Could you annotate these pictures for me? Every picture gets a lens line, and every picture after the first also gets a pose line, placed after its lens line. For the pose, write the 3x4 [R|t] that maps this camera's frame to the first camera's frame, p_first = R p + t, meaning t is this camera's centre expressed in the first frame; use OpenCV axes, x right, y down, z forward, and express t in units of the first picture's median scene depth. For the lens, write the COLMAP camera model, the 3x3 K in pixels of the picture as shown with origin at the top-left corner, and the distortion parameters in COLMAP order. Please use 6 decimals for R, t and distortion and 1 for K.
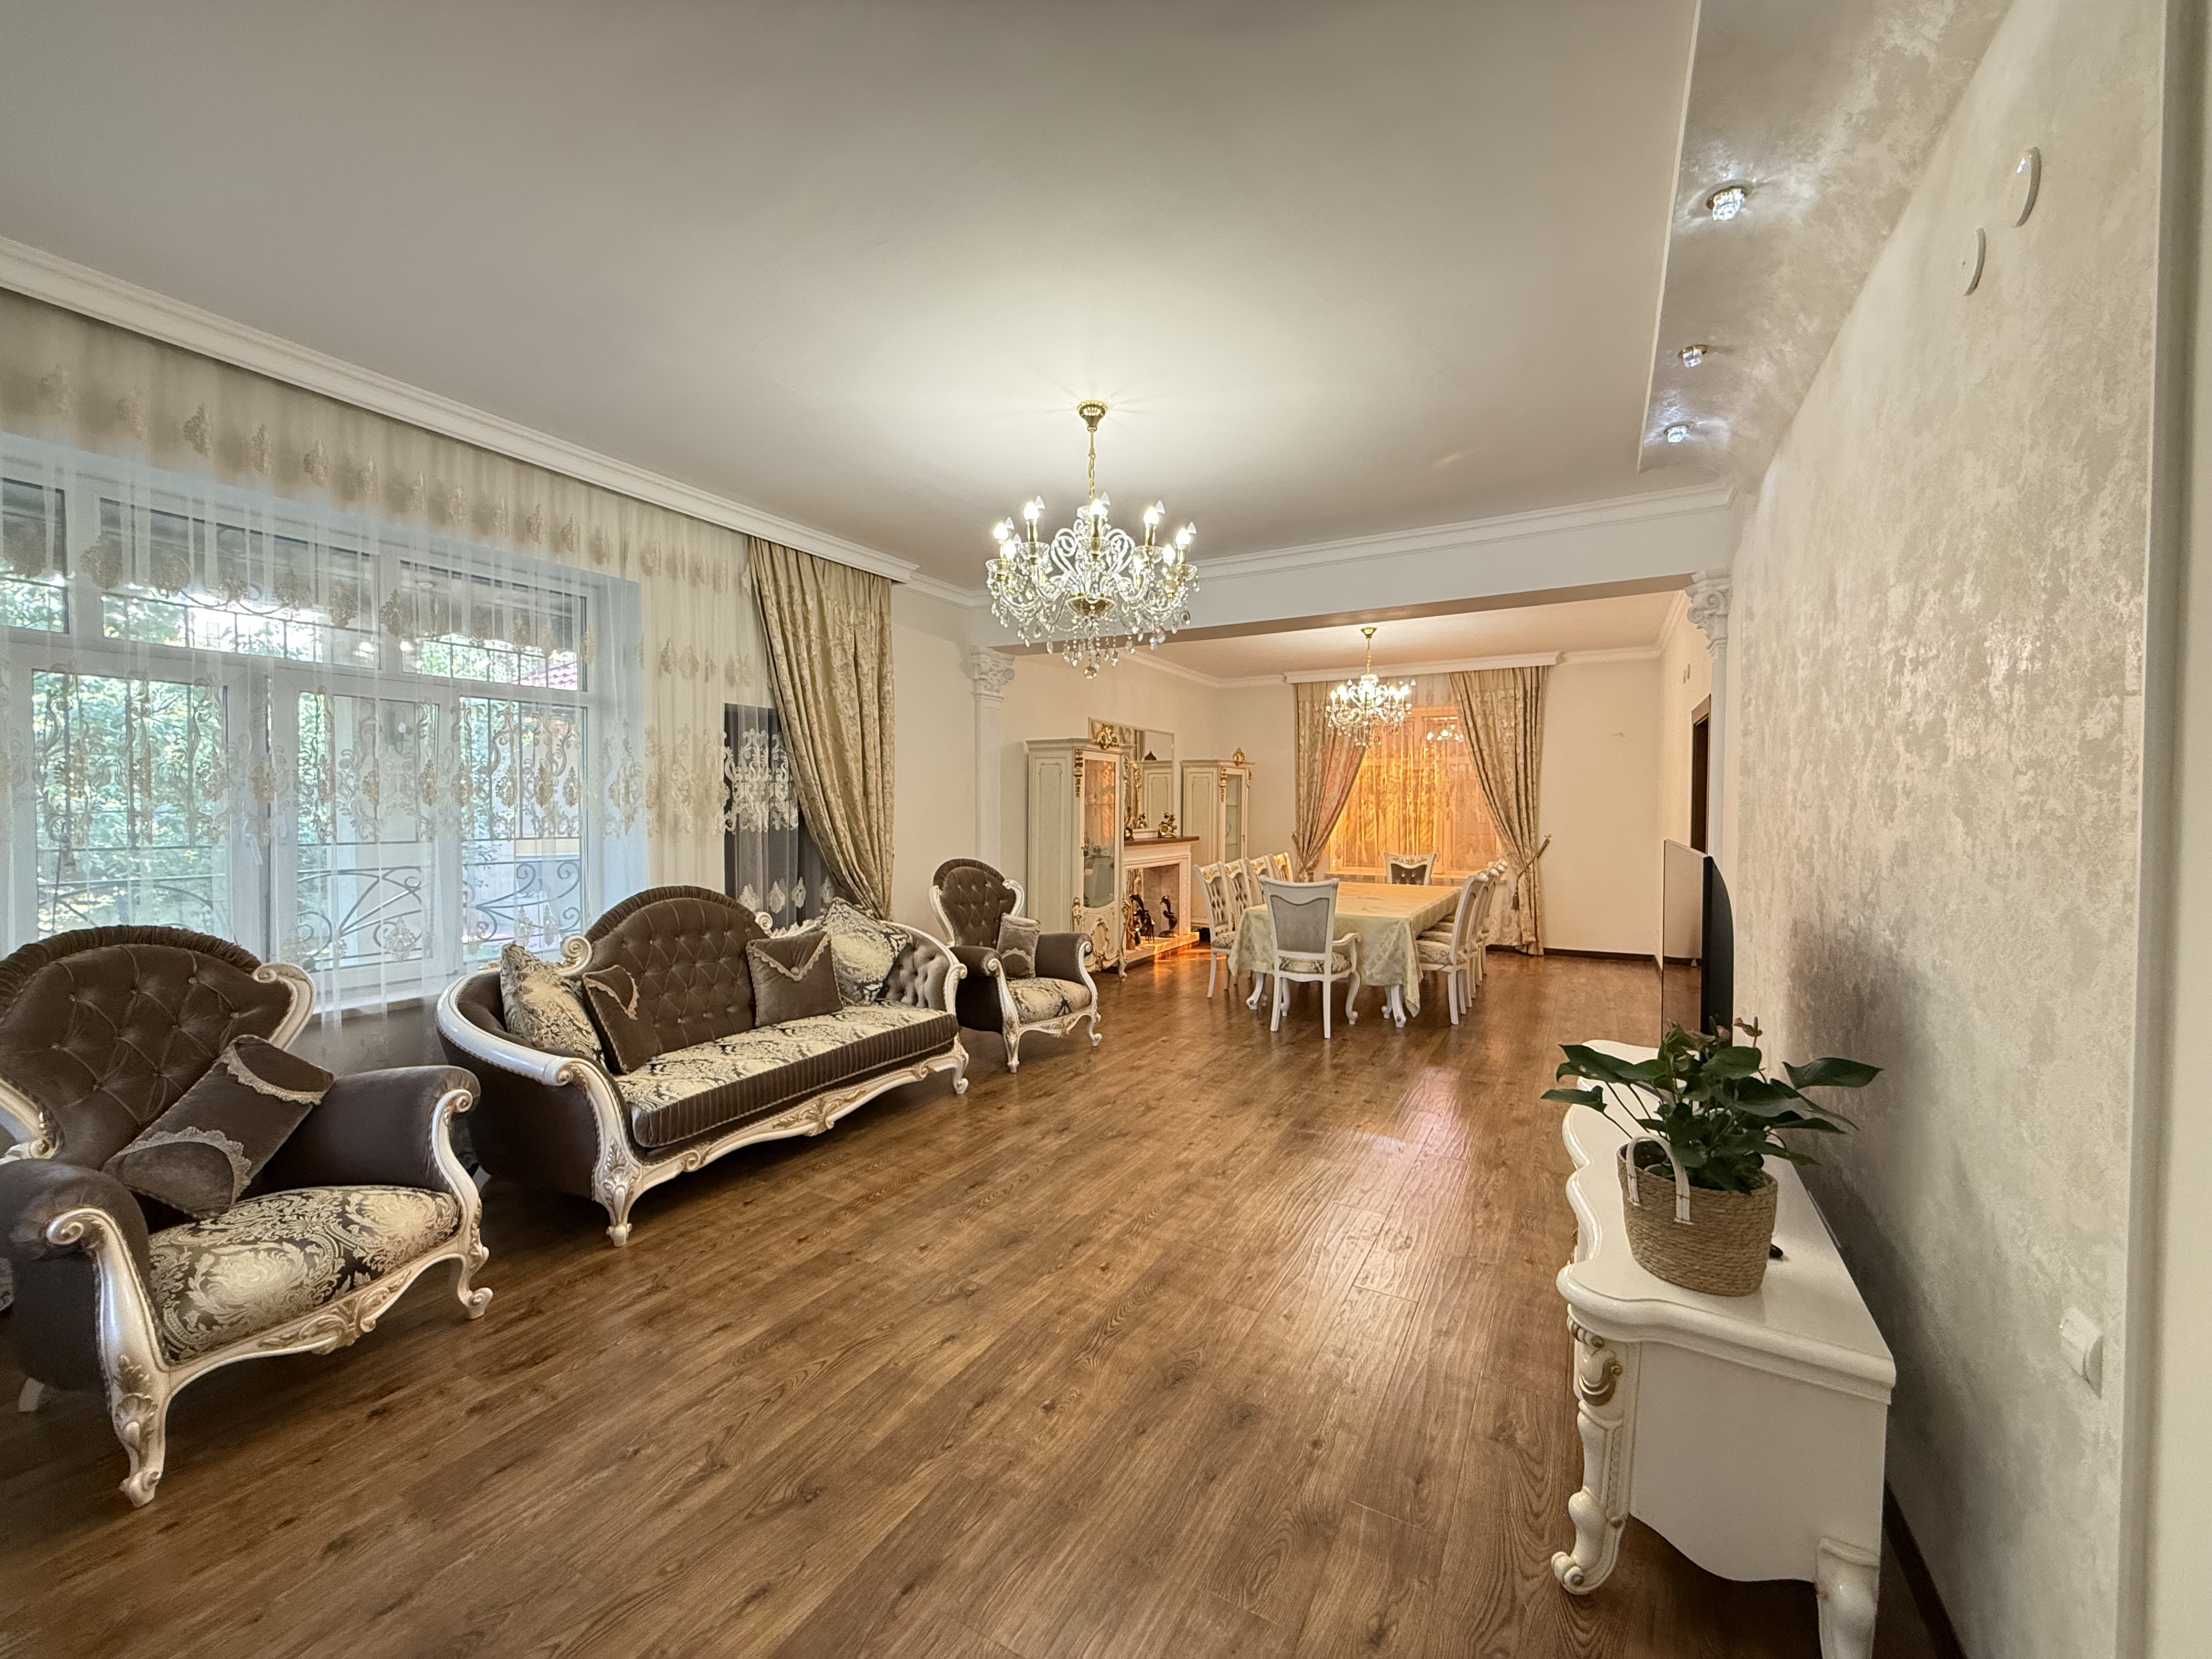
lens RADIAL K [[882.8, 0, 1096.4], [0, 882.8, 825.4], [0, 0, 1]] dist [-0.005408, 0.000308]
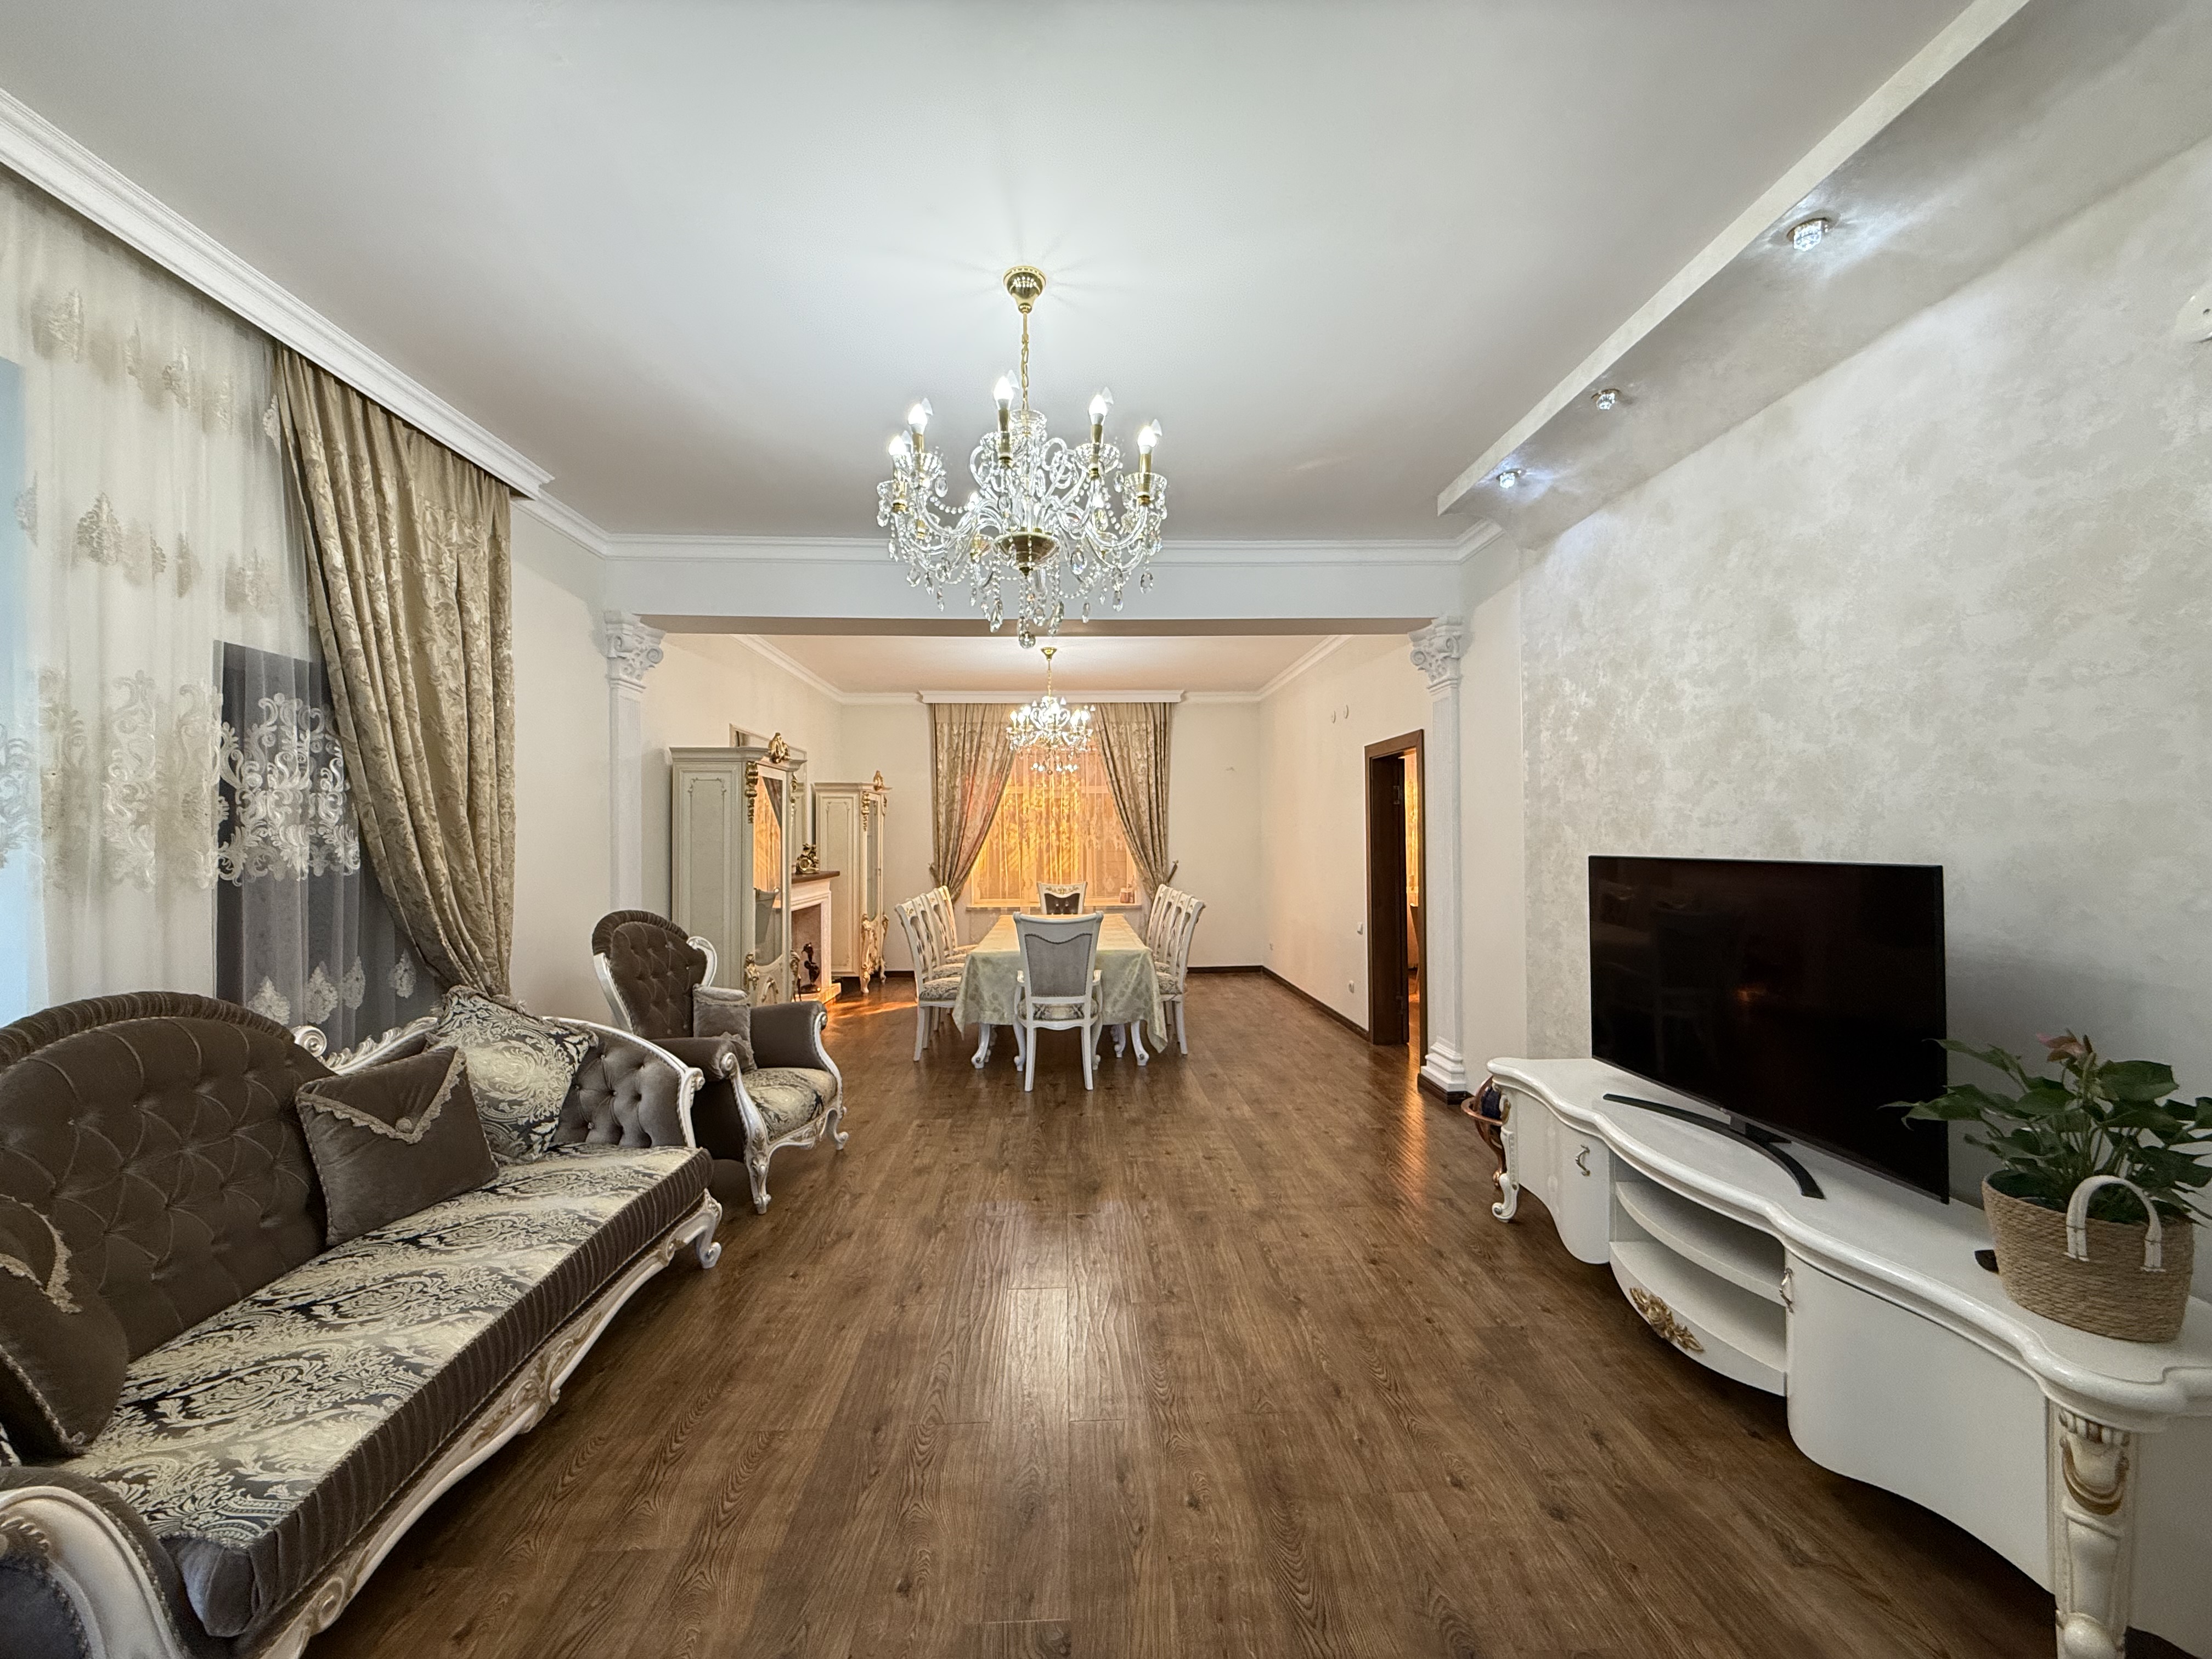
lens RADIAL K [[882.8, 0, 1103.4], [0, 882.8, 830.0], [0, 0, 1]] dist [-0.005408, 0.000308]
pose [[0.850067, -0.002885, 0.526667, -0.231101], [0.019969, 0.999443, -0.026756, 0.000792], [-0.526296, 0.033262, 0.849650, 0.253790]]
